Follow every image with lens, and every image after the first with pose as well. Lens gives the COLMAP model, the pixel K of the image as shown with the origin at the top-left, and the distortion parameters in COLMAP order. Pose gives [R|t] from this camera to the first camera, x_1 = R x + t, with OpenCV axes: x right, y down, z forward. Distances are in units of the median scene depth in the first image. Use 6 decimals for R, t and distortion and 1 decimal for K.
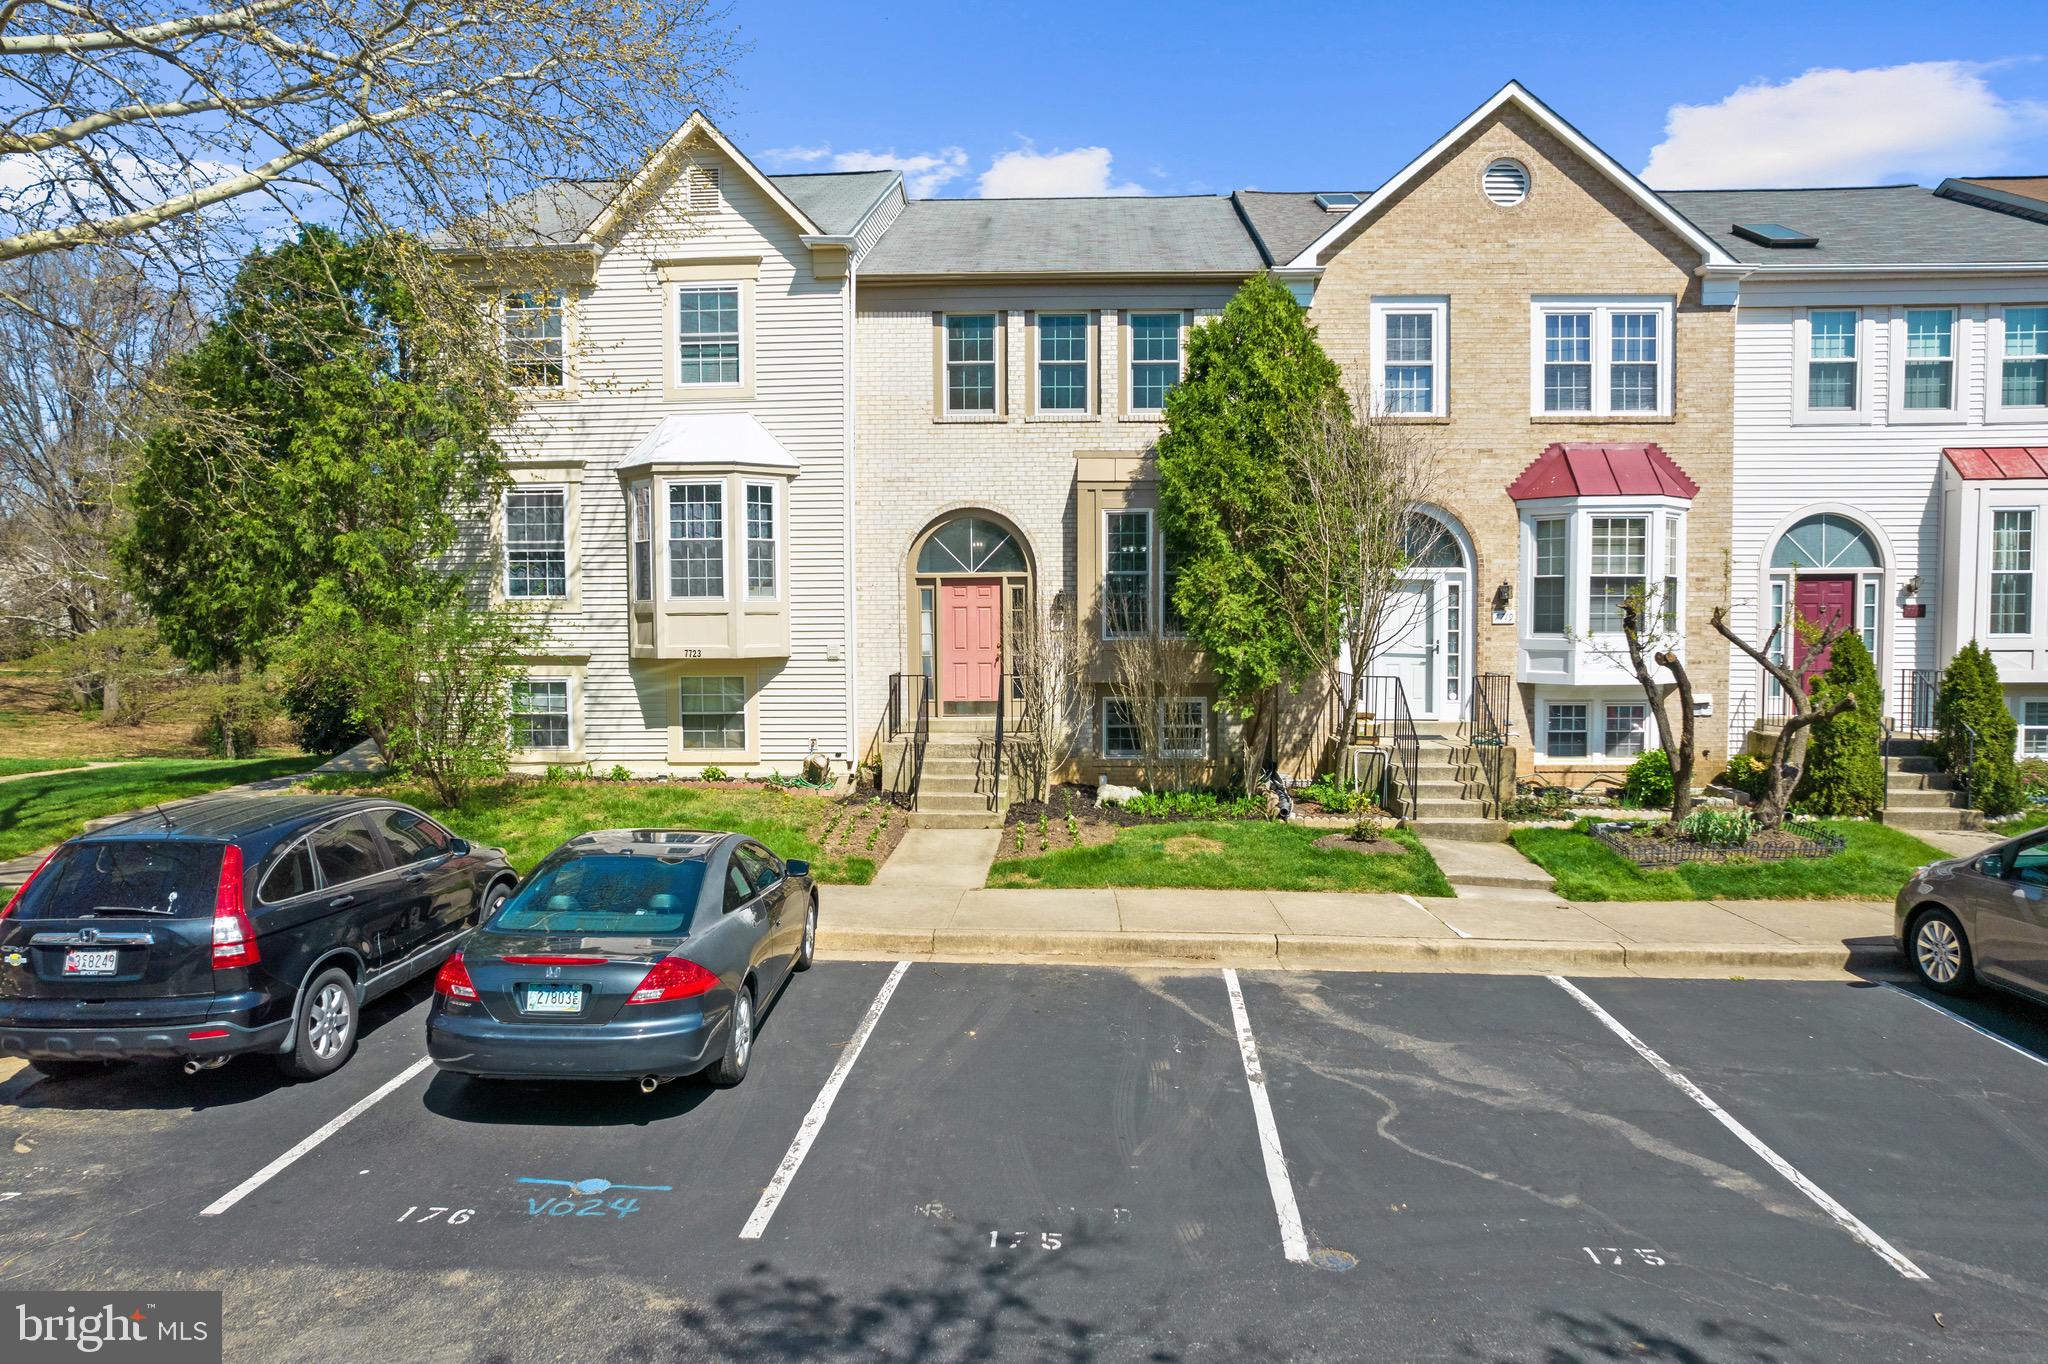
lens RADIAL K [[1312.4, 0, 1055.9], [0, 1312.4, 685.7], [0, 0, 1]] dist [-0.074466, 0.065614]
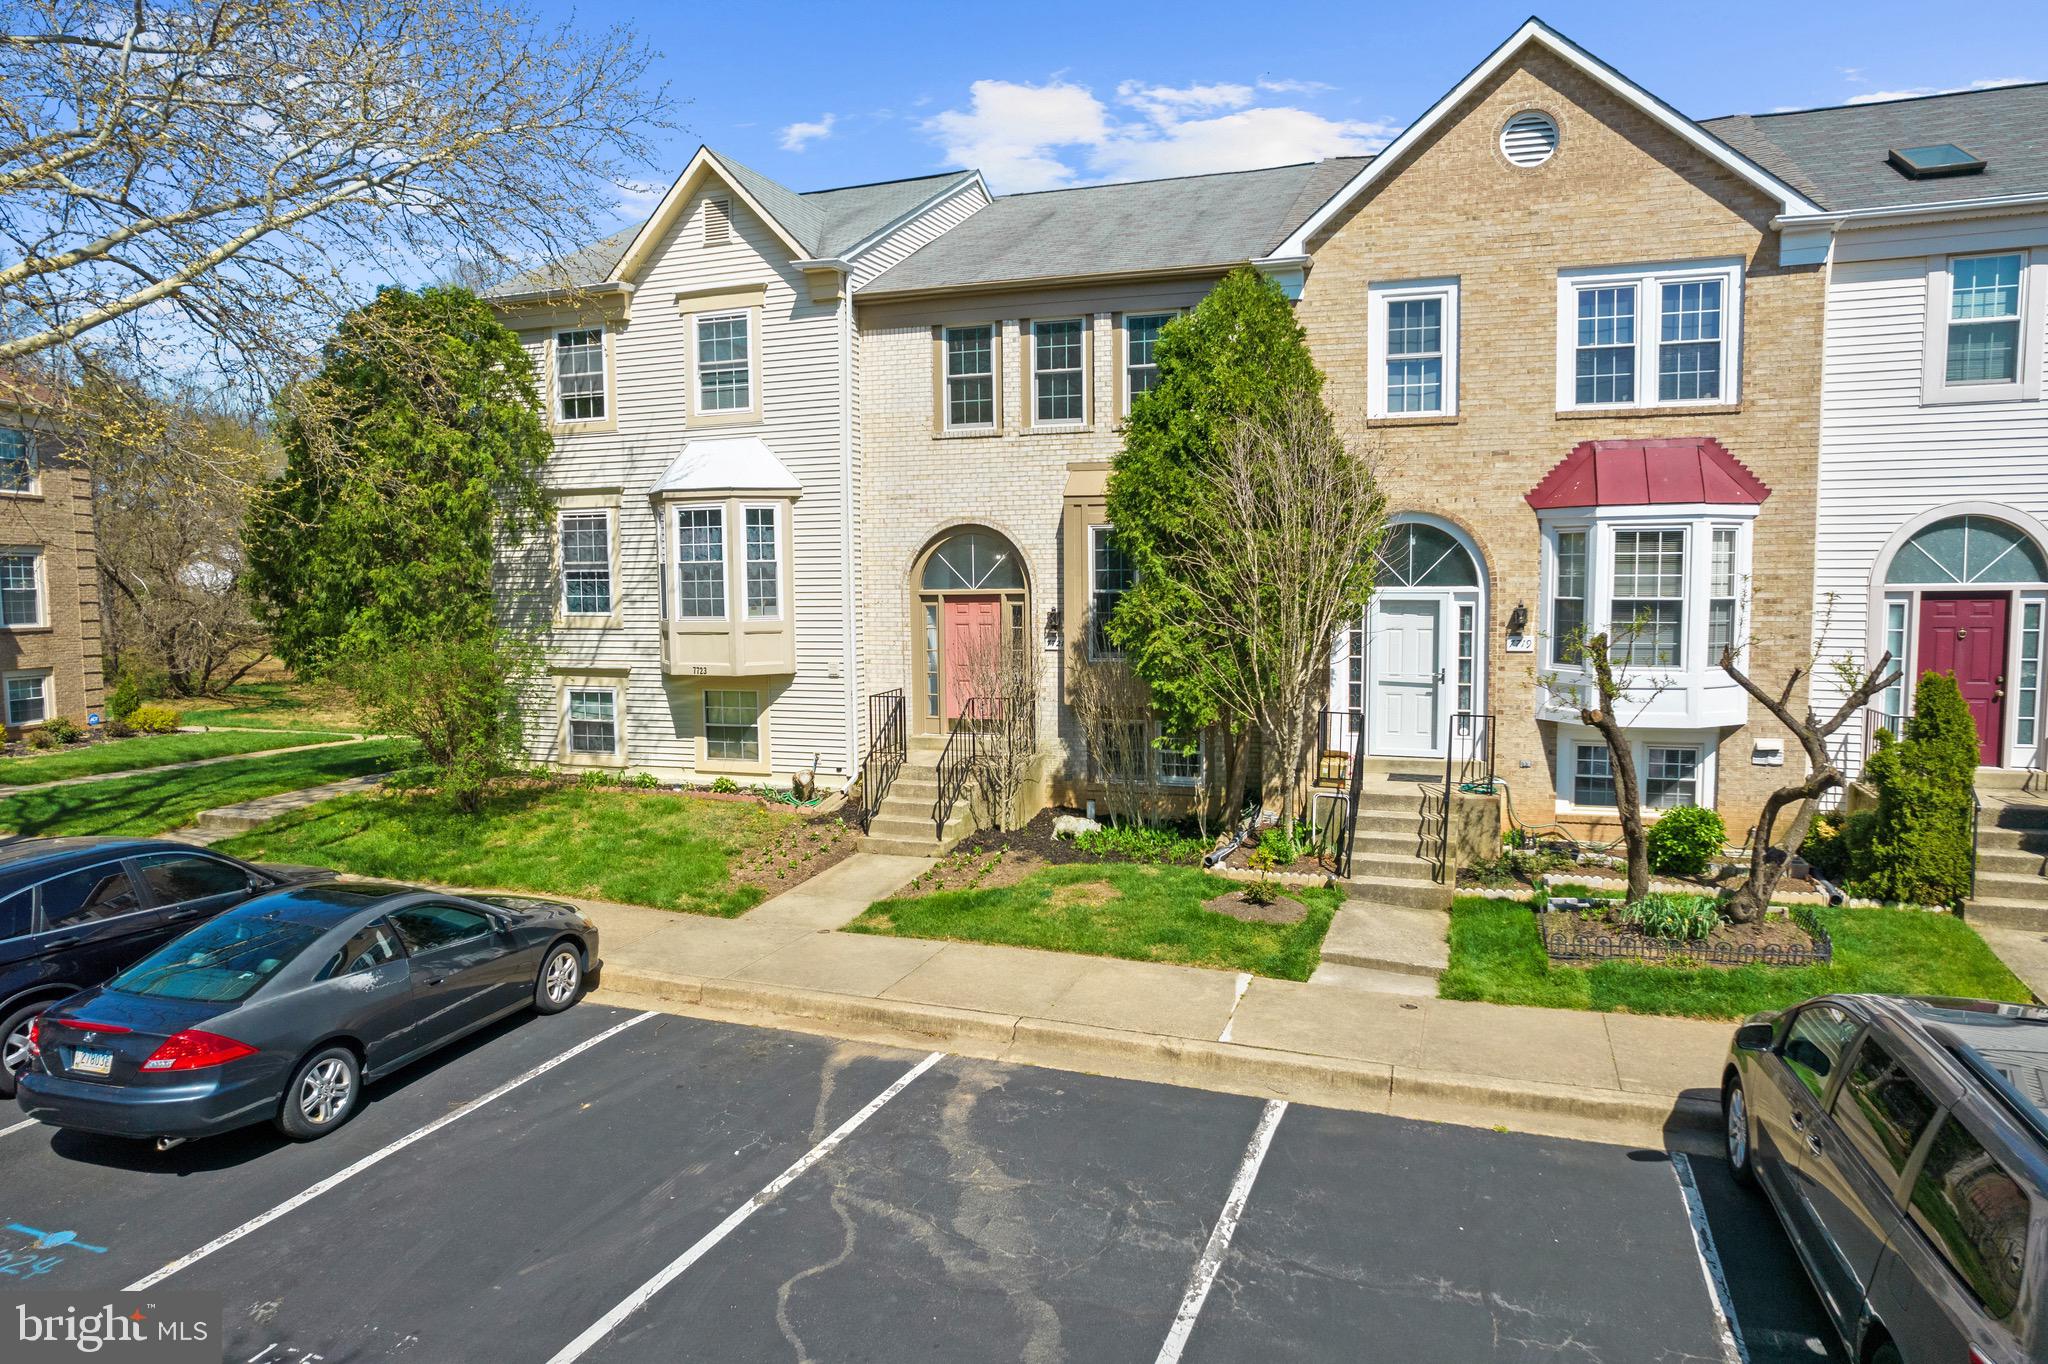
lens RADIAL K [[1312.4, 0, 1035.2], [0, 1312.4, 686.5], [0, 0, 1]] dist [-0.074466, 0.065614]
pose [[0.956502, 0.019555, -0.291069, 0.289834], [-0.009304, 0.999288, 0.036562, -0.053496], [0.291576, -0.032263, 0.956003, 0.071543]]
